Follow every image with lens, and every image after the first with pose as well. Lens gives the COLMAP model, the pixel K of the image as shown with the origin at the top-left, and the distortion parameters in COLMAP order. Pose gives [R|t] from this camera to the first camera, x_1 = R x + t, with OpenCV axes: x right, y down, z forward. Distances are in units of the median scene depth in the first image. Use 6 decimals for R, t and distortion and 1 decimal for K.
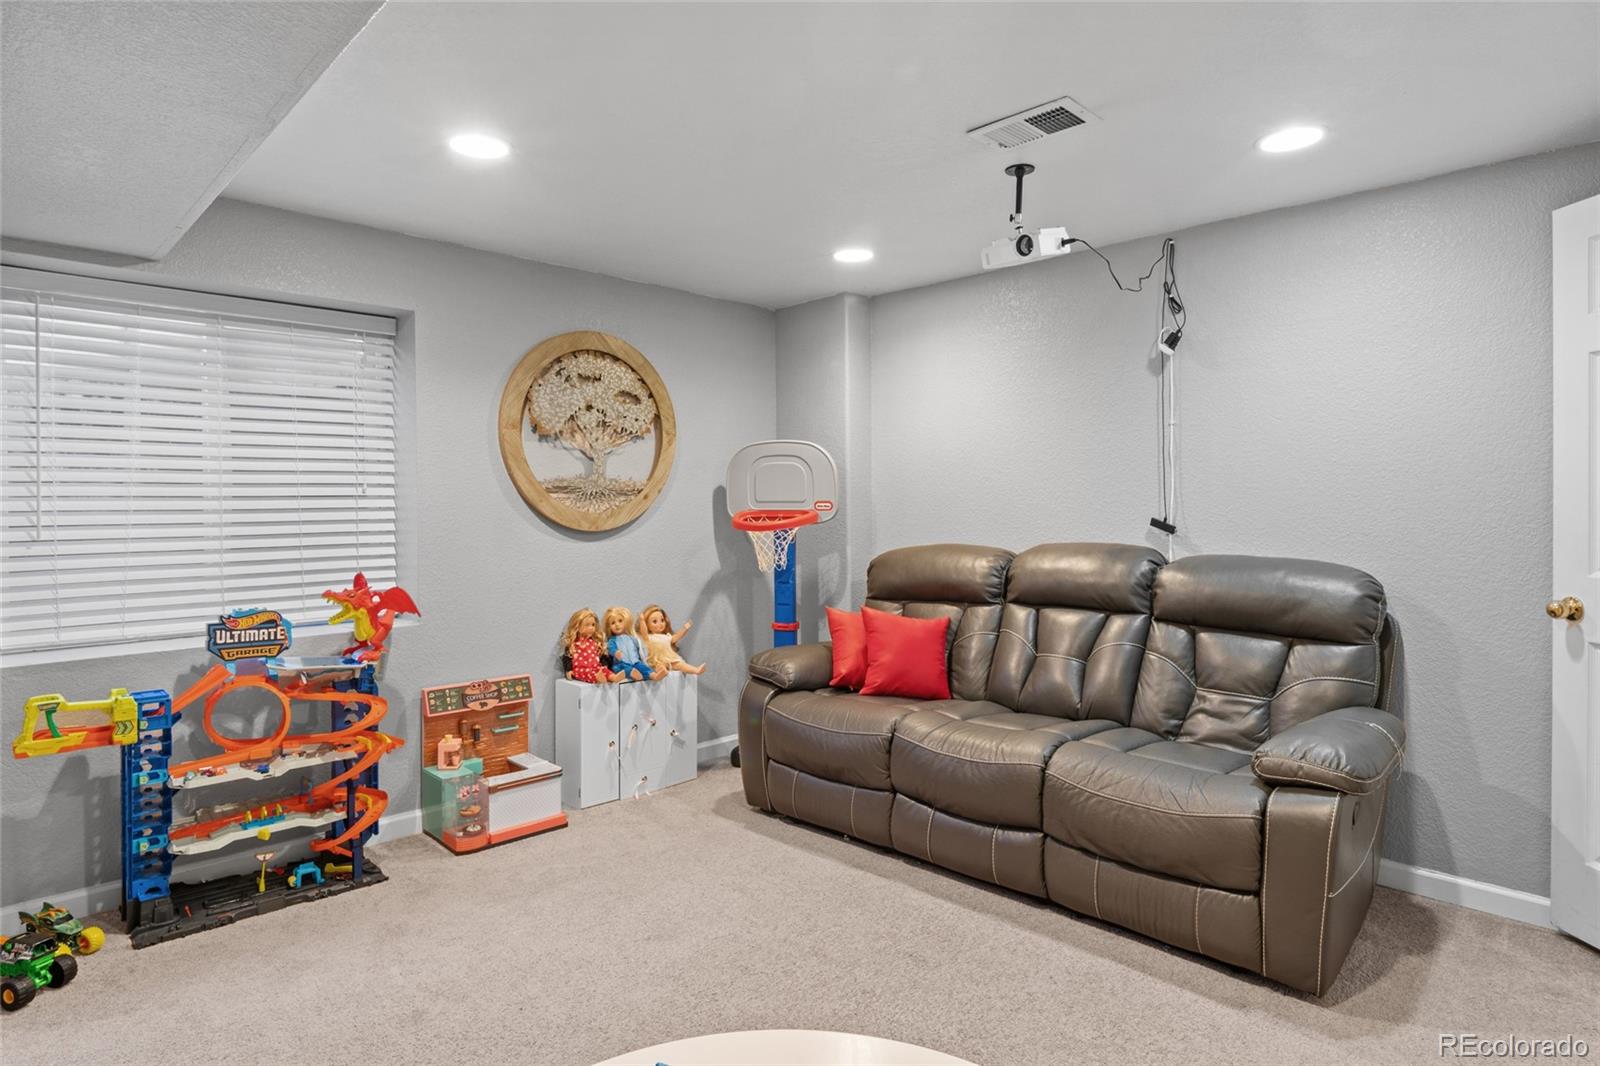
lens RADIAL K [[879.8, 0, 801.2], [0, 879.8, 507.2], [0, 0, 1]] dist [-0.025698, 0.000711]
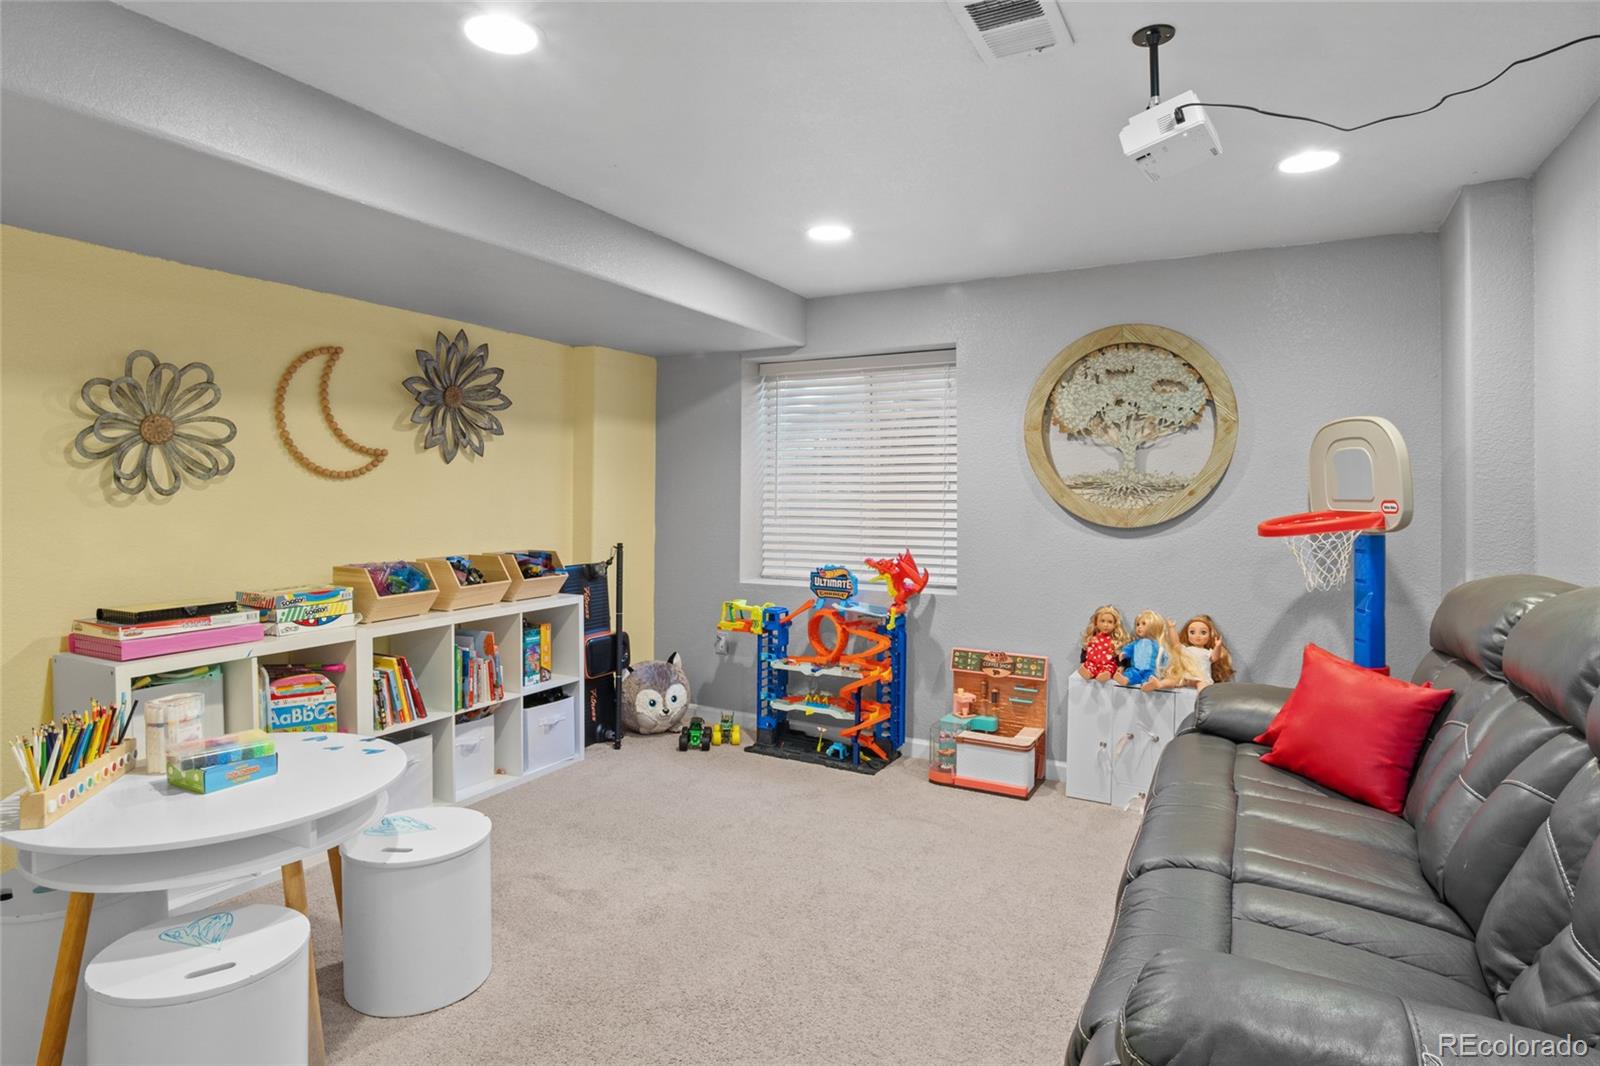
lens RADIAL K [[886.6, 0, 788.6], [0, 886.6, 490.2], [0, 0, 1]] dist [-0.035968, 0.009064]
pose [[0.267402, 0.000553, -0.963585, 0.653305], [-0.013738, 0.999900, -0.003239, -0.006639], [0.963487, 0.014103, 0.267383, 0.403185]]
